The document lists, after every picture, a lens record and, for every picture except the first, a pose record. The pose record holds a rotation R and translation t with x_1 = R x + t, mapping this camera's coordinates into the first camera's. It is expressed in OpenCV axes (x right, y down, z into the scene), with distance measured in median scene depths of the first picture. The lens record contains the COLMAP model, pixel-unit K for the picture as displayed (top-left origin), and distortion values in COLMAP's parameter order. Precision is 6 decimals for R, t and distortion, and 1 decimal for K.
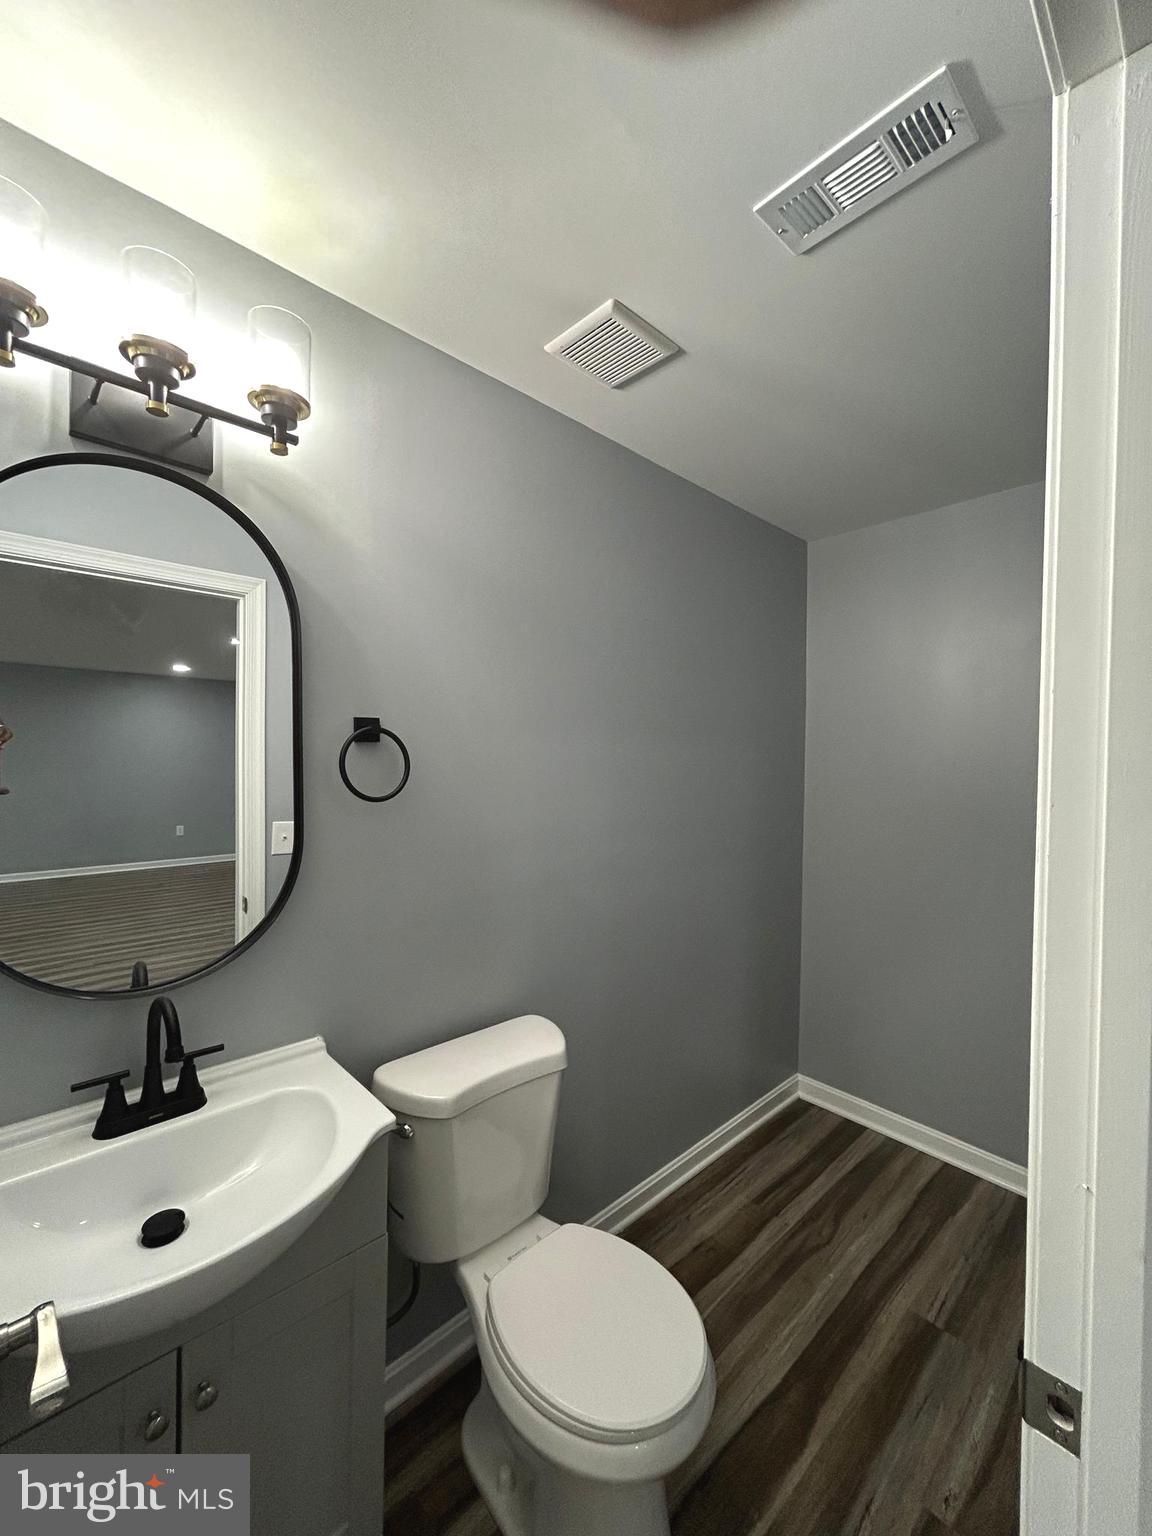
lens RADIAL K [[619.6, 0, 581.0], [0, 619.6, 765.3], [0, 0, 1]] dist [-0.006856, 0.003202]
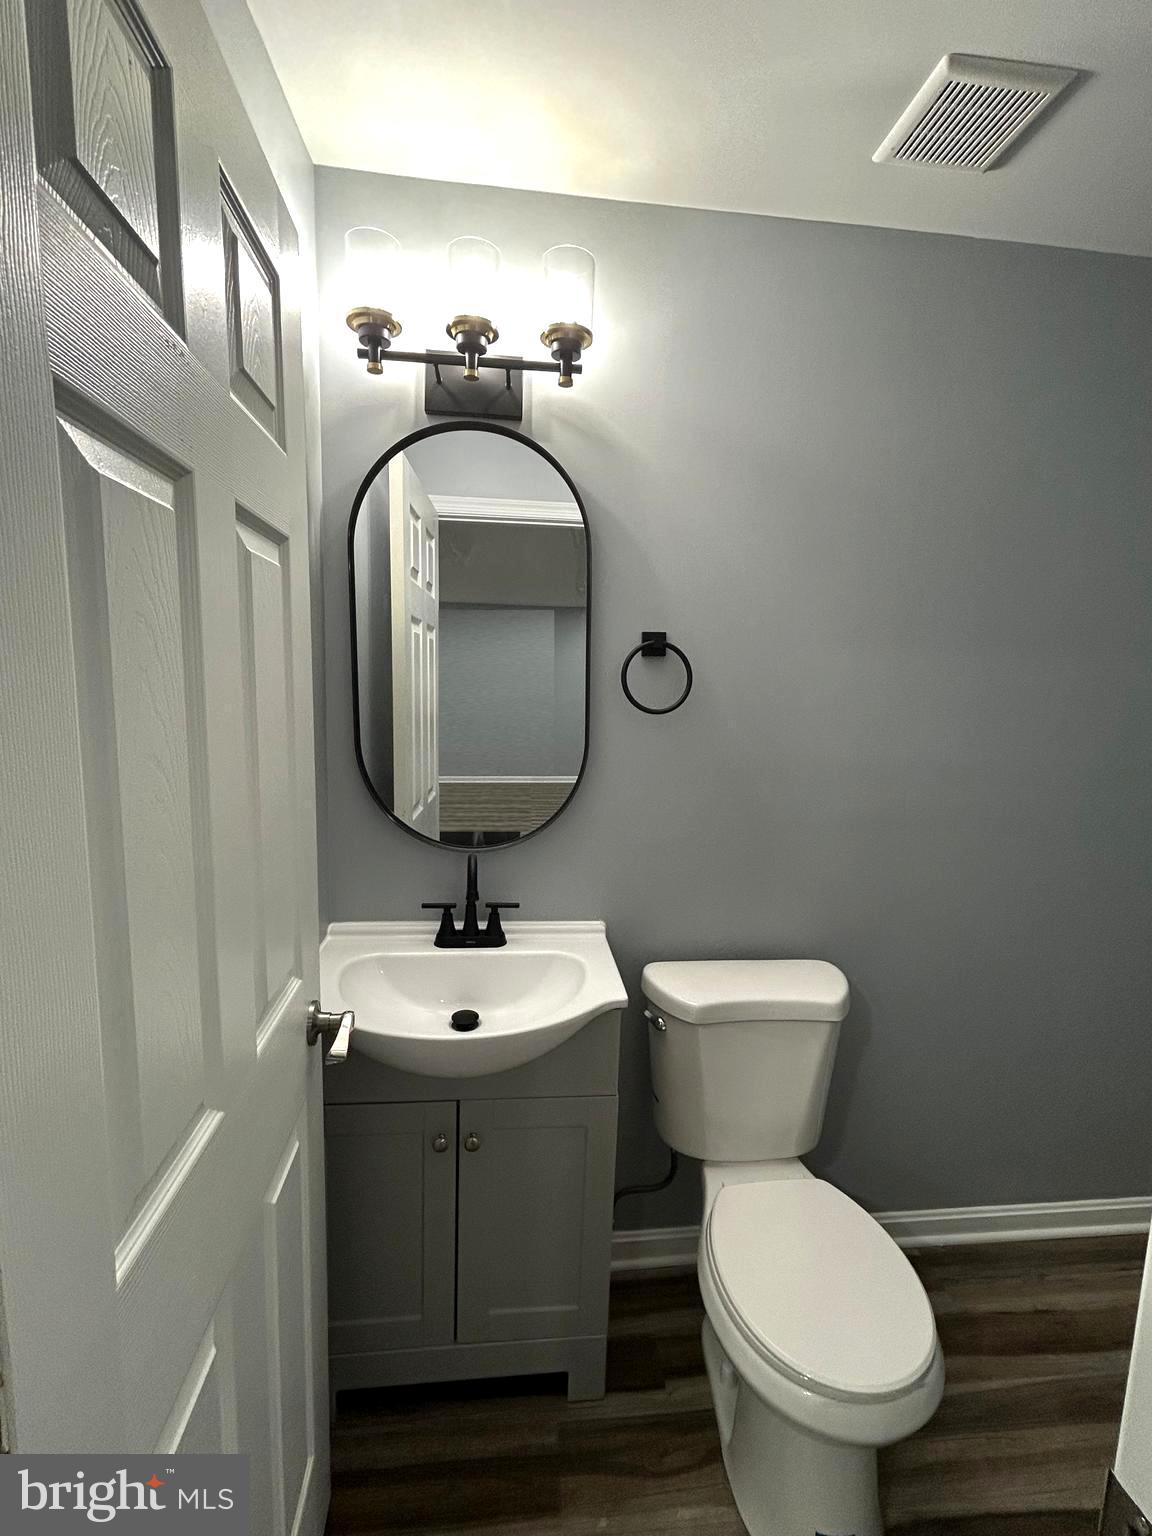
lens RADIAL K [[679.0, 0, 568.9], [0, 679.0, 763.3], [0, 0, 1]] dist [0.000572, -0.000158]
pose [[0.793484, 0.082973, -0.602908, 0.290842], [-0.025290, 0.994302, 0.103553, 0.031760], [0.608065, -0.066920, 0.791062, 0.010080]]
